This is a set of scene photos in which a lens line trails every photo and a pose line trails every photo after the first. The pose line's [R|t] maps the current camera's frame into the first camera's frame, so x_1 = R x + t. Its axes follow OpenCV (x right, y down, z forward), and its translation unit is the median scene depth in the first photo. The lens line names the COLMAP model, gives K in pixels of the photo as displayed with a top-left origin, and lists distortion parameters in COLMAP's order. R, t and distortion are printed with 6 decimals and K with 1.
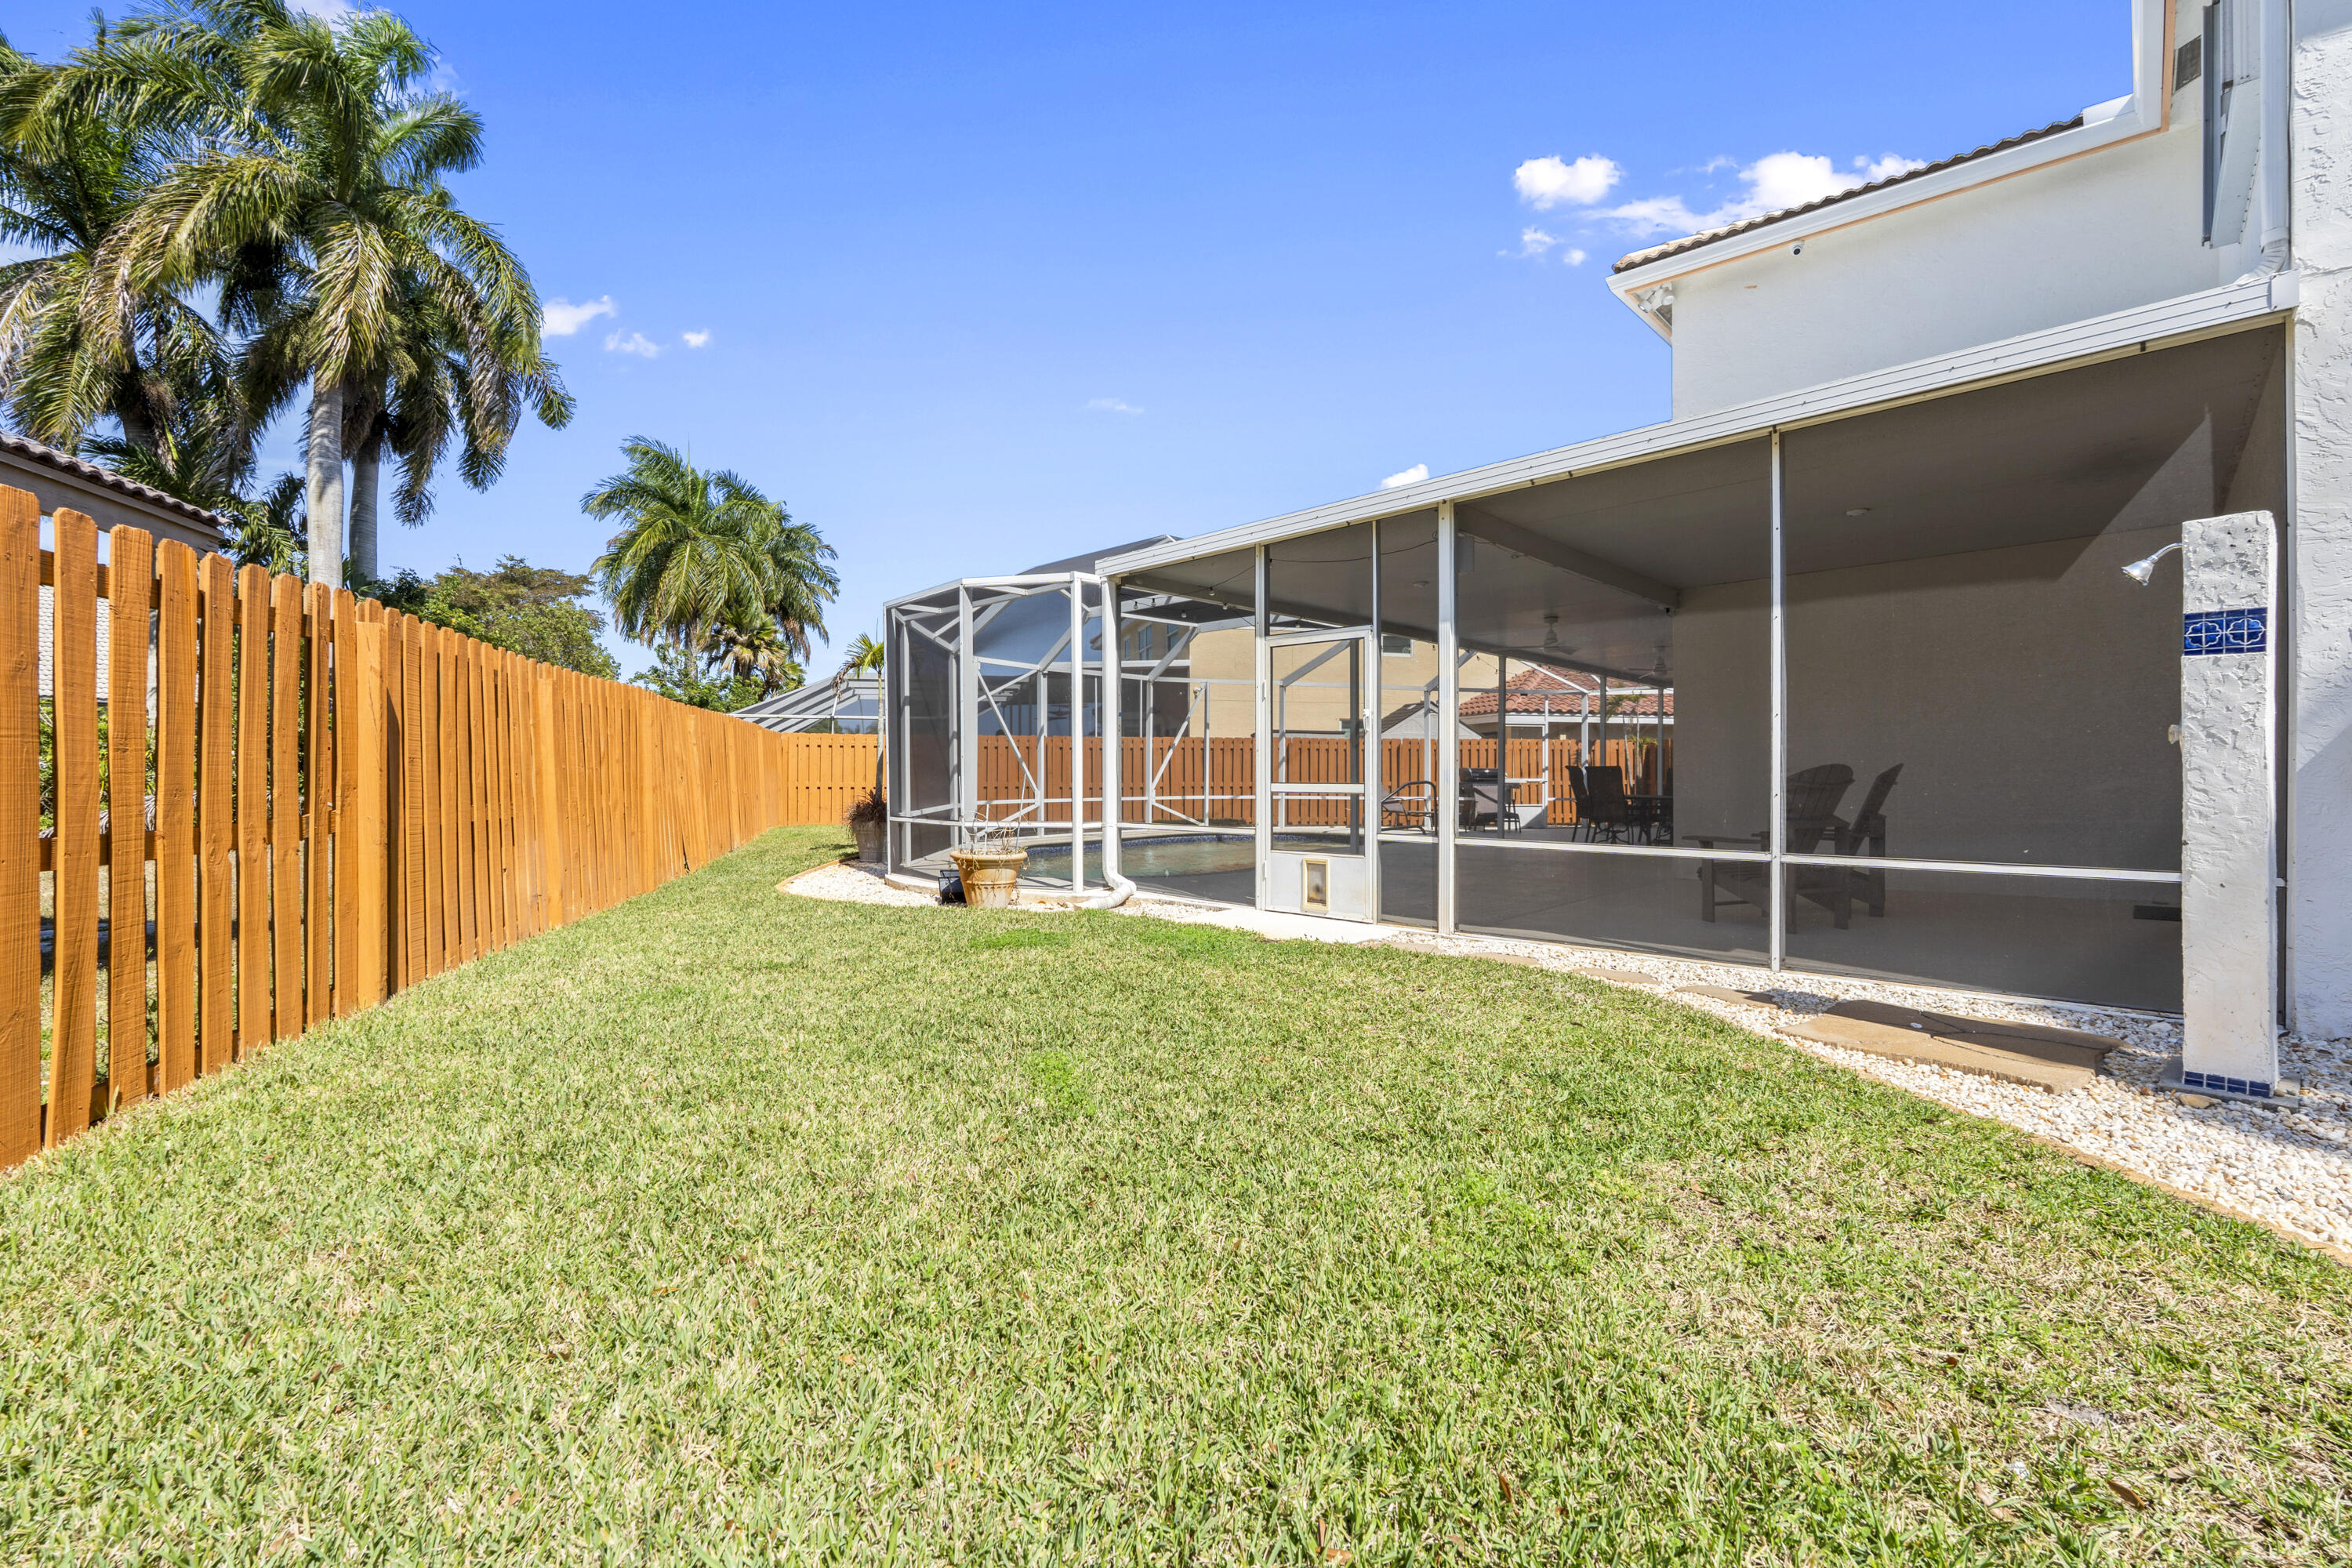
lens RADIAL K [[1029.9, 0, 1171.1], [0, 1029.9, 781.3], [0, 0, 1]] dist [0.000746, -0.000336]
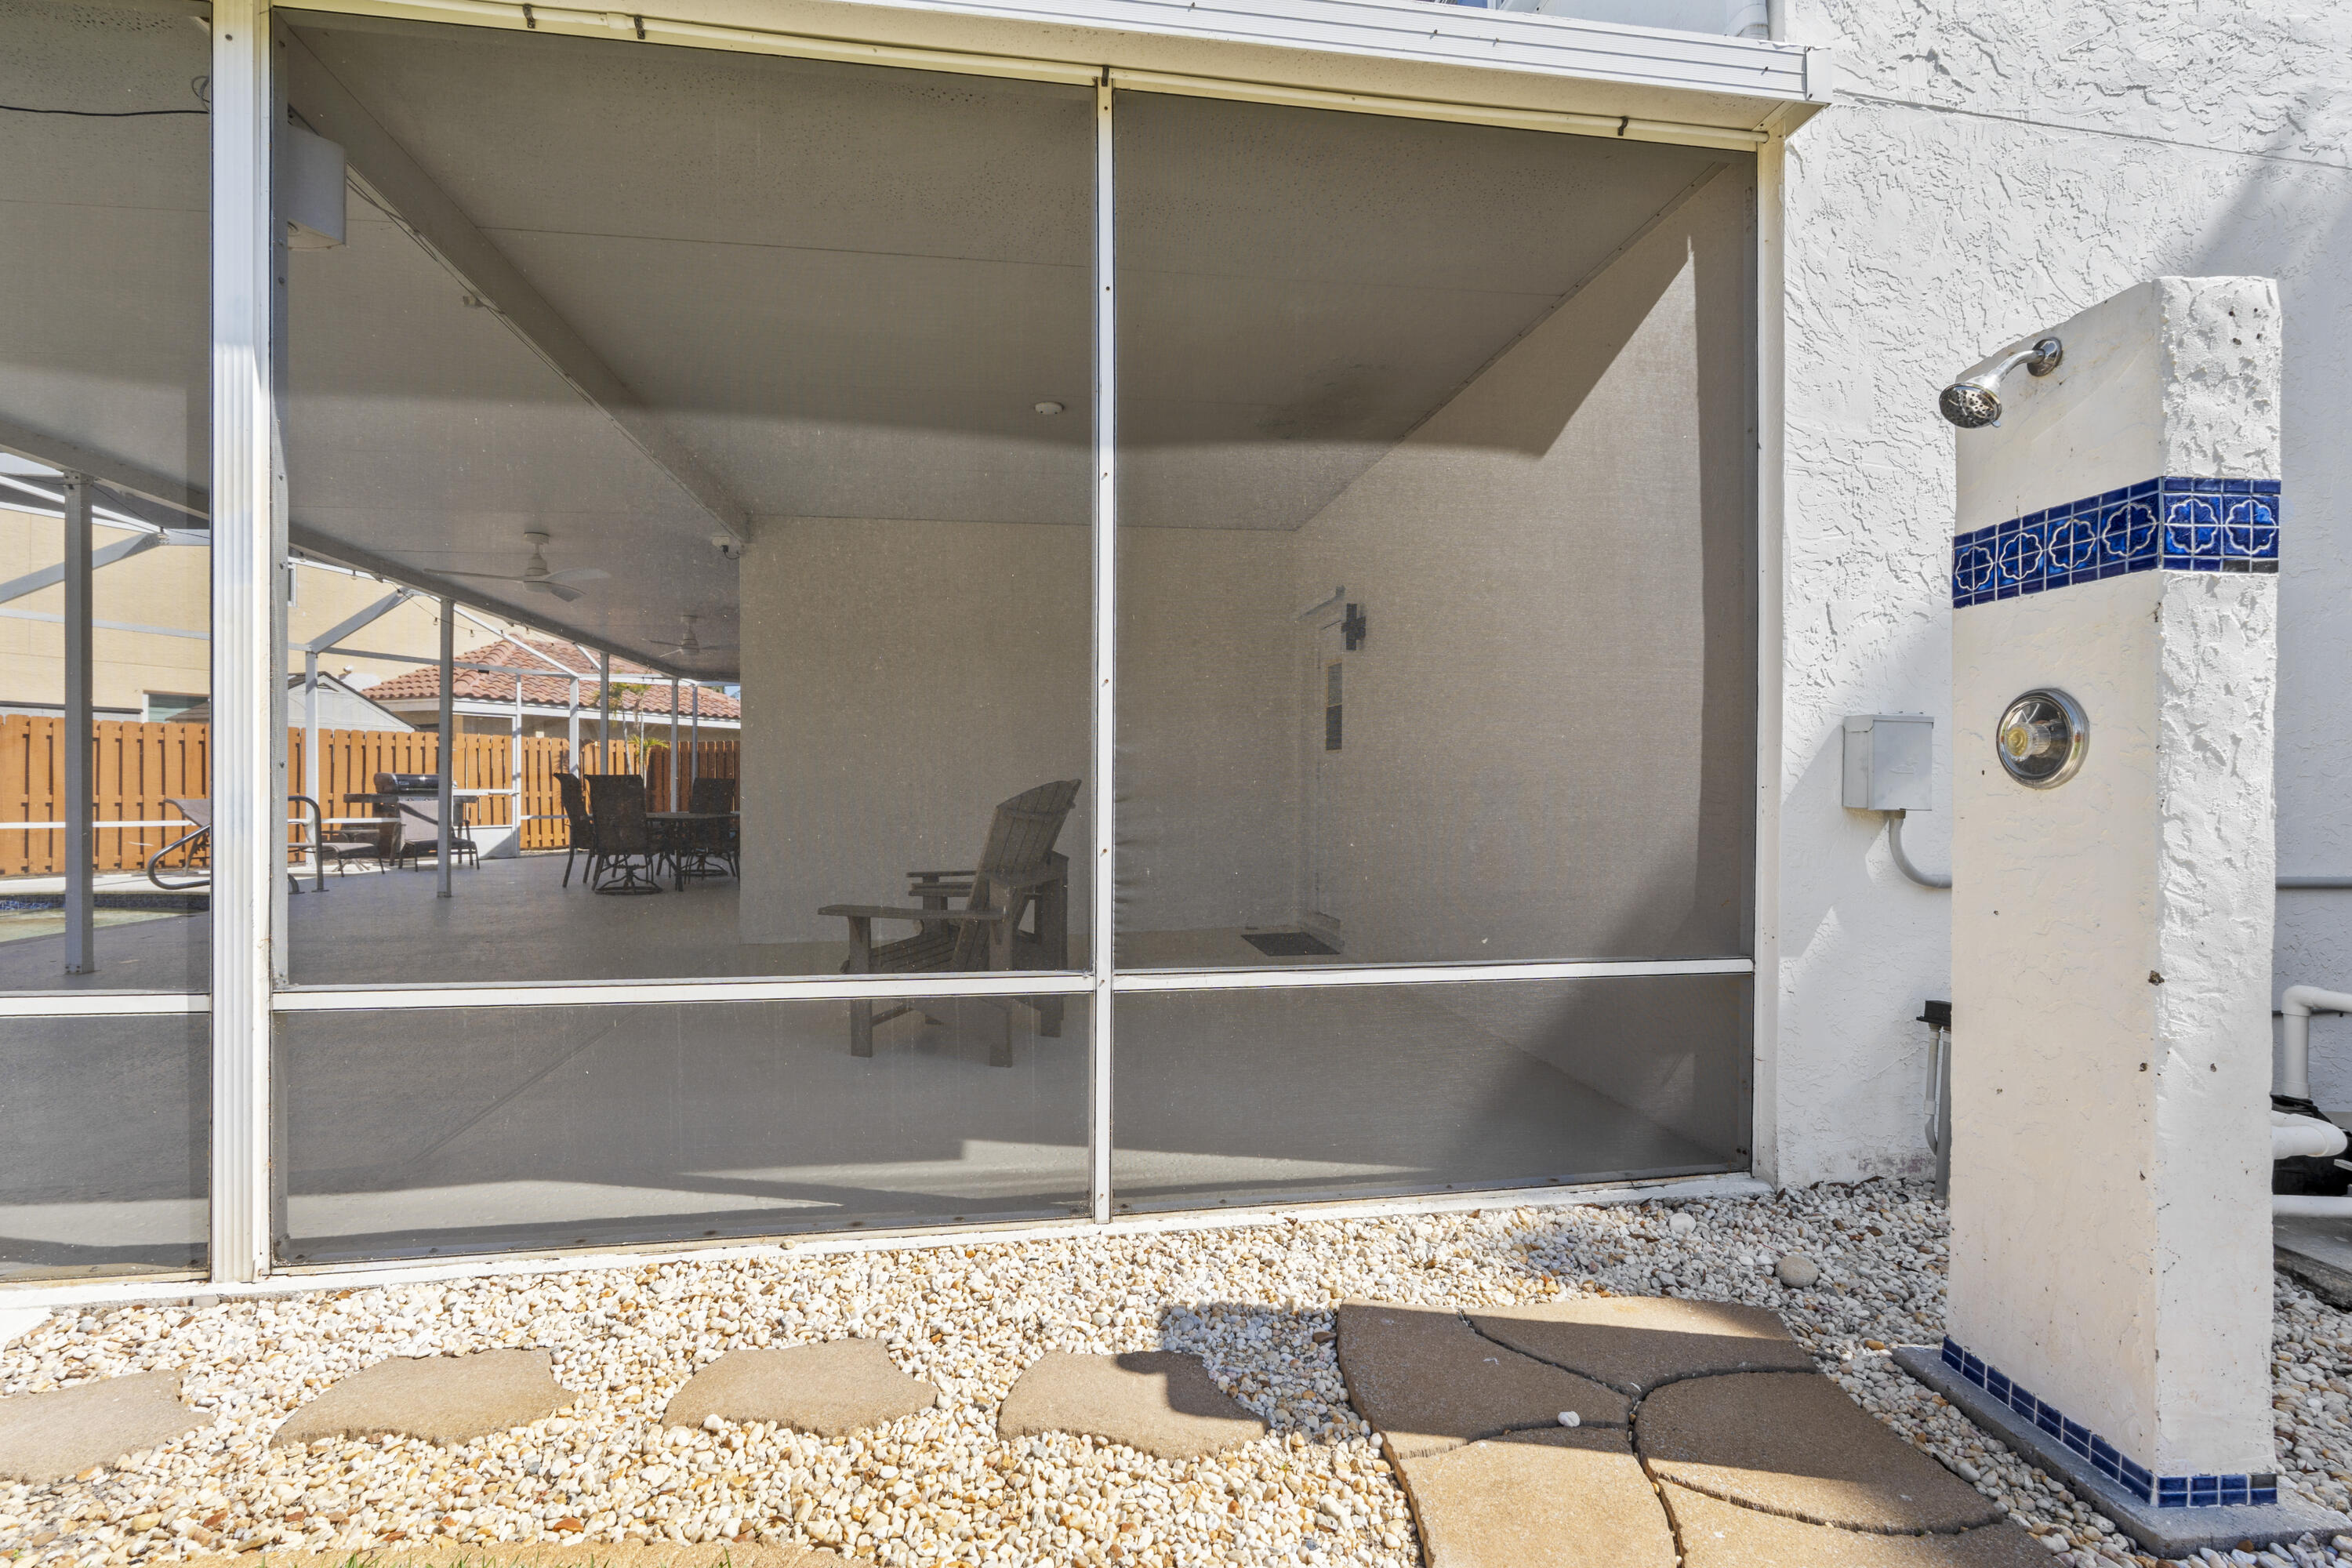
lens RADIAL K [[1029.9, 0, 1171.1], [0, 1029.9, 781.3], [0, 0, 1]] dist [0.000746, -0.000336]
pose [[0.604864, 0.003134, 0.796322, 0.070687], [0.001022, 0.999988, -0.004712, -0.005208], [-0.796328, 0.003665, 0.604854, 0.213565]]
